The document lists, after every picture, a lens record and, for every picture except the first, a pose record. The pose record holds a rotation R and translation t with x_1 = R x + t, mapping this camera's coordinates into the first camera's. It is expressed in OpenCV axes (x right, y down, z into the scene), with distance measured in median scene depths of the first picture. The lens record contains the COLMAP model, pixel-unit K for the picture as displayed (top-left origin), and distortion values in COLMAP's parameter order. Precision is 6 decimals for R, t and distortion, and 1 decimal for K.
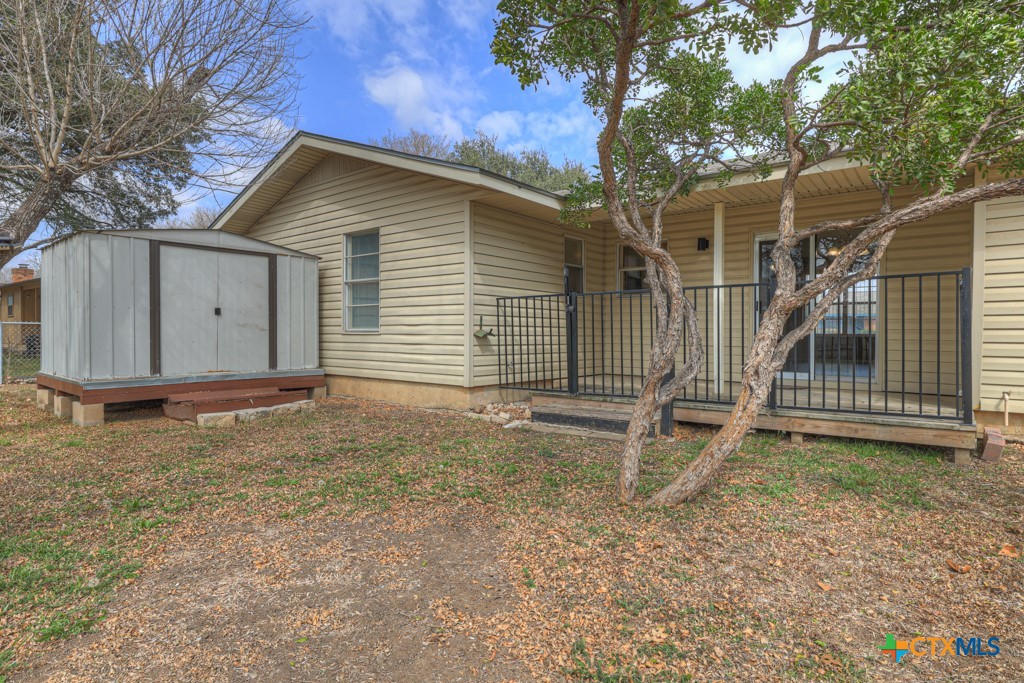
lens RADIAL K [[562.1, 0, 509.8], [0, 562.1, 337.6], [0, 0, 1]] dist [0.014388, -0.001689]
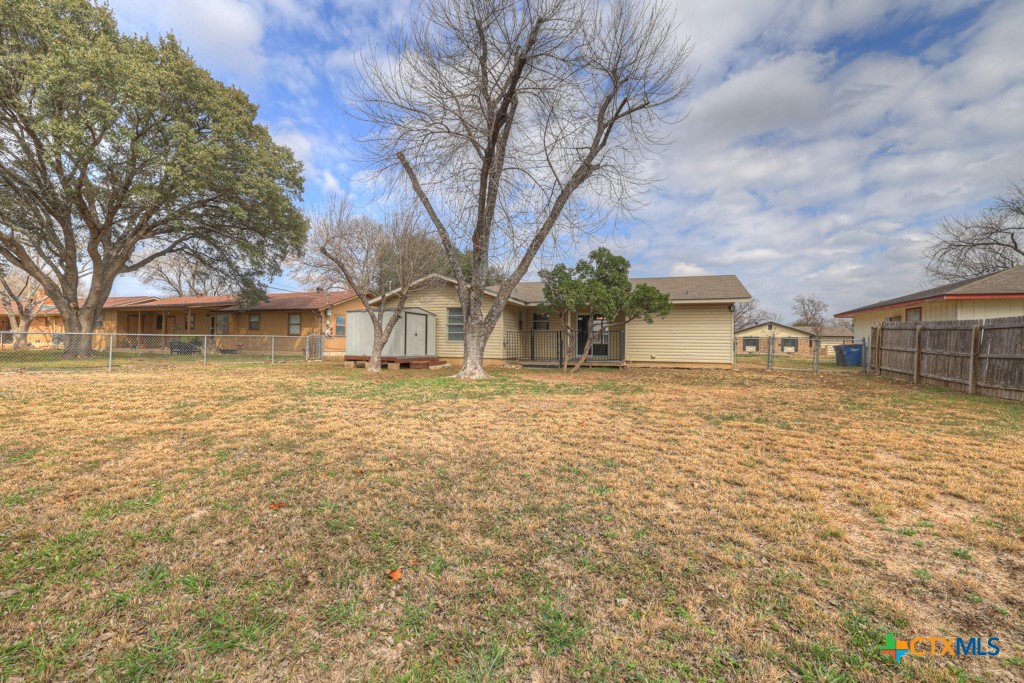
lens RADIAL K [[453.7, 0, 505.1], [0, 453.7, 344.1], [0, 0, 1]] dist [-0.006773, 0.002204]
pose [[0.952379, 0.006647, 0.304846, -0.841282], [-0.004939, 0.999967, -0.006374, 0.018528], [-0.304878, 0.004565, 0.952380, -1.519370]]
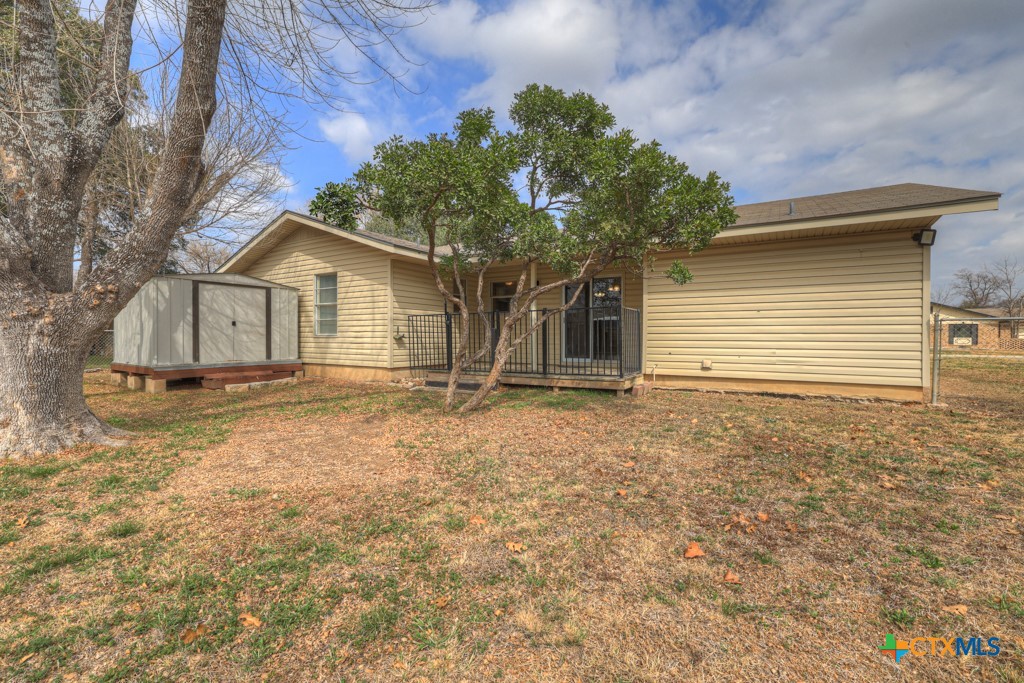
lens RADIAL K [[453.7, 0, 504.1], [0, 453.7, 338.8], [0, 0, 1]] dist [-0.006773, 0.002204]
pose [[0.993790, -0.003496, 0.111215, 0.112485], [0.004026, 0.999982, -0.004539, 0.006687], [-0.111198, 0.004959, 0.993786, -0.394042]]
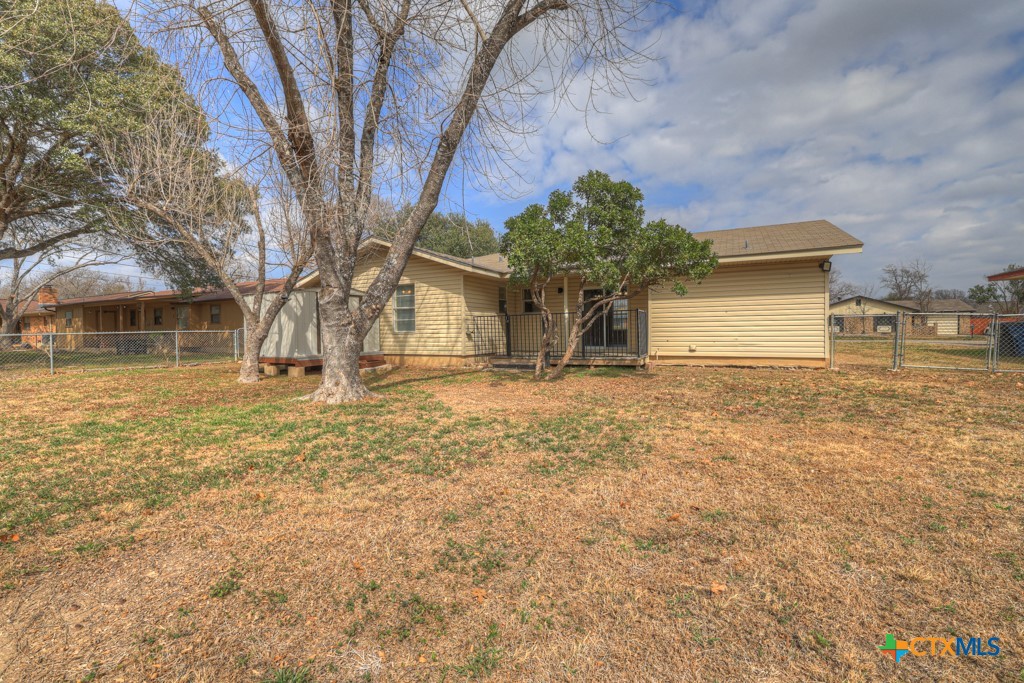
lens RADIAL K [[455.6, 0, 503.9], [0, 455.6, 341.5], [0, 0, 1]] dist [-0.000992, 0.000647]
pose [[0.981692, -0.022725, 0.189114, -0.254489], [0.020192, 0.999679, 0.015313, 0.004347], [-0.189401, -0.011214, 0.981836, -0.837269]]
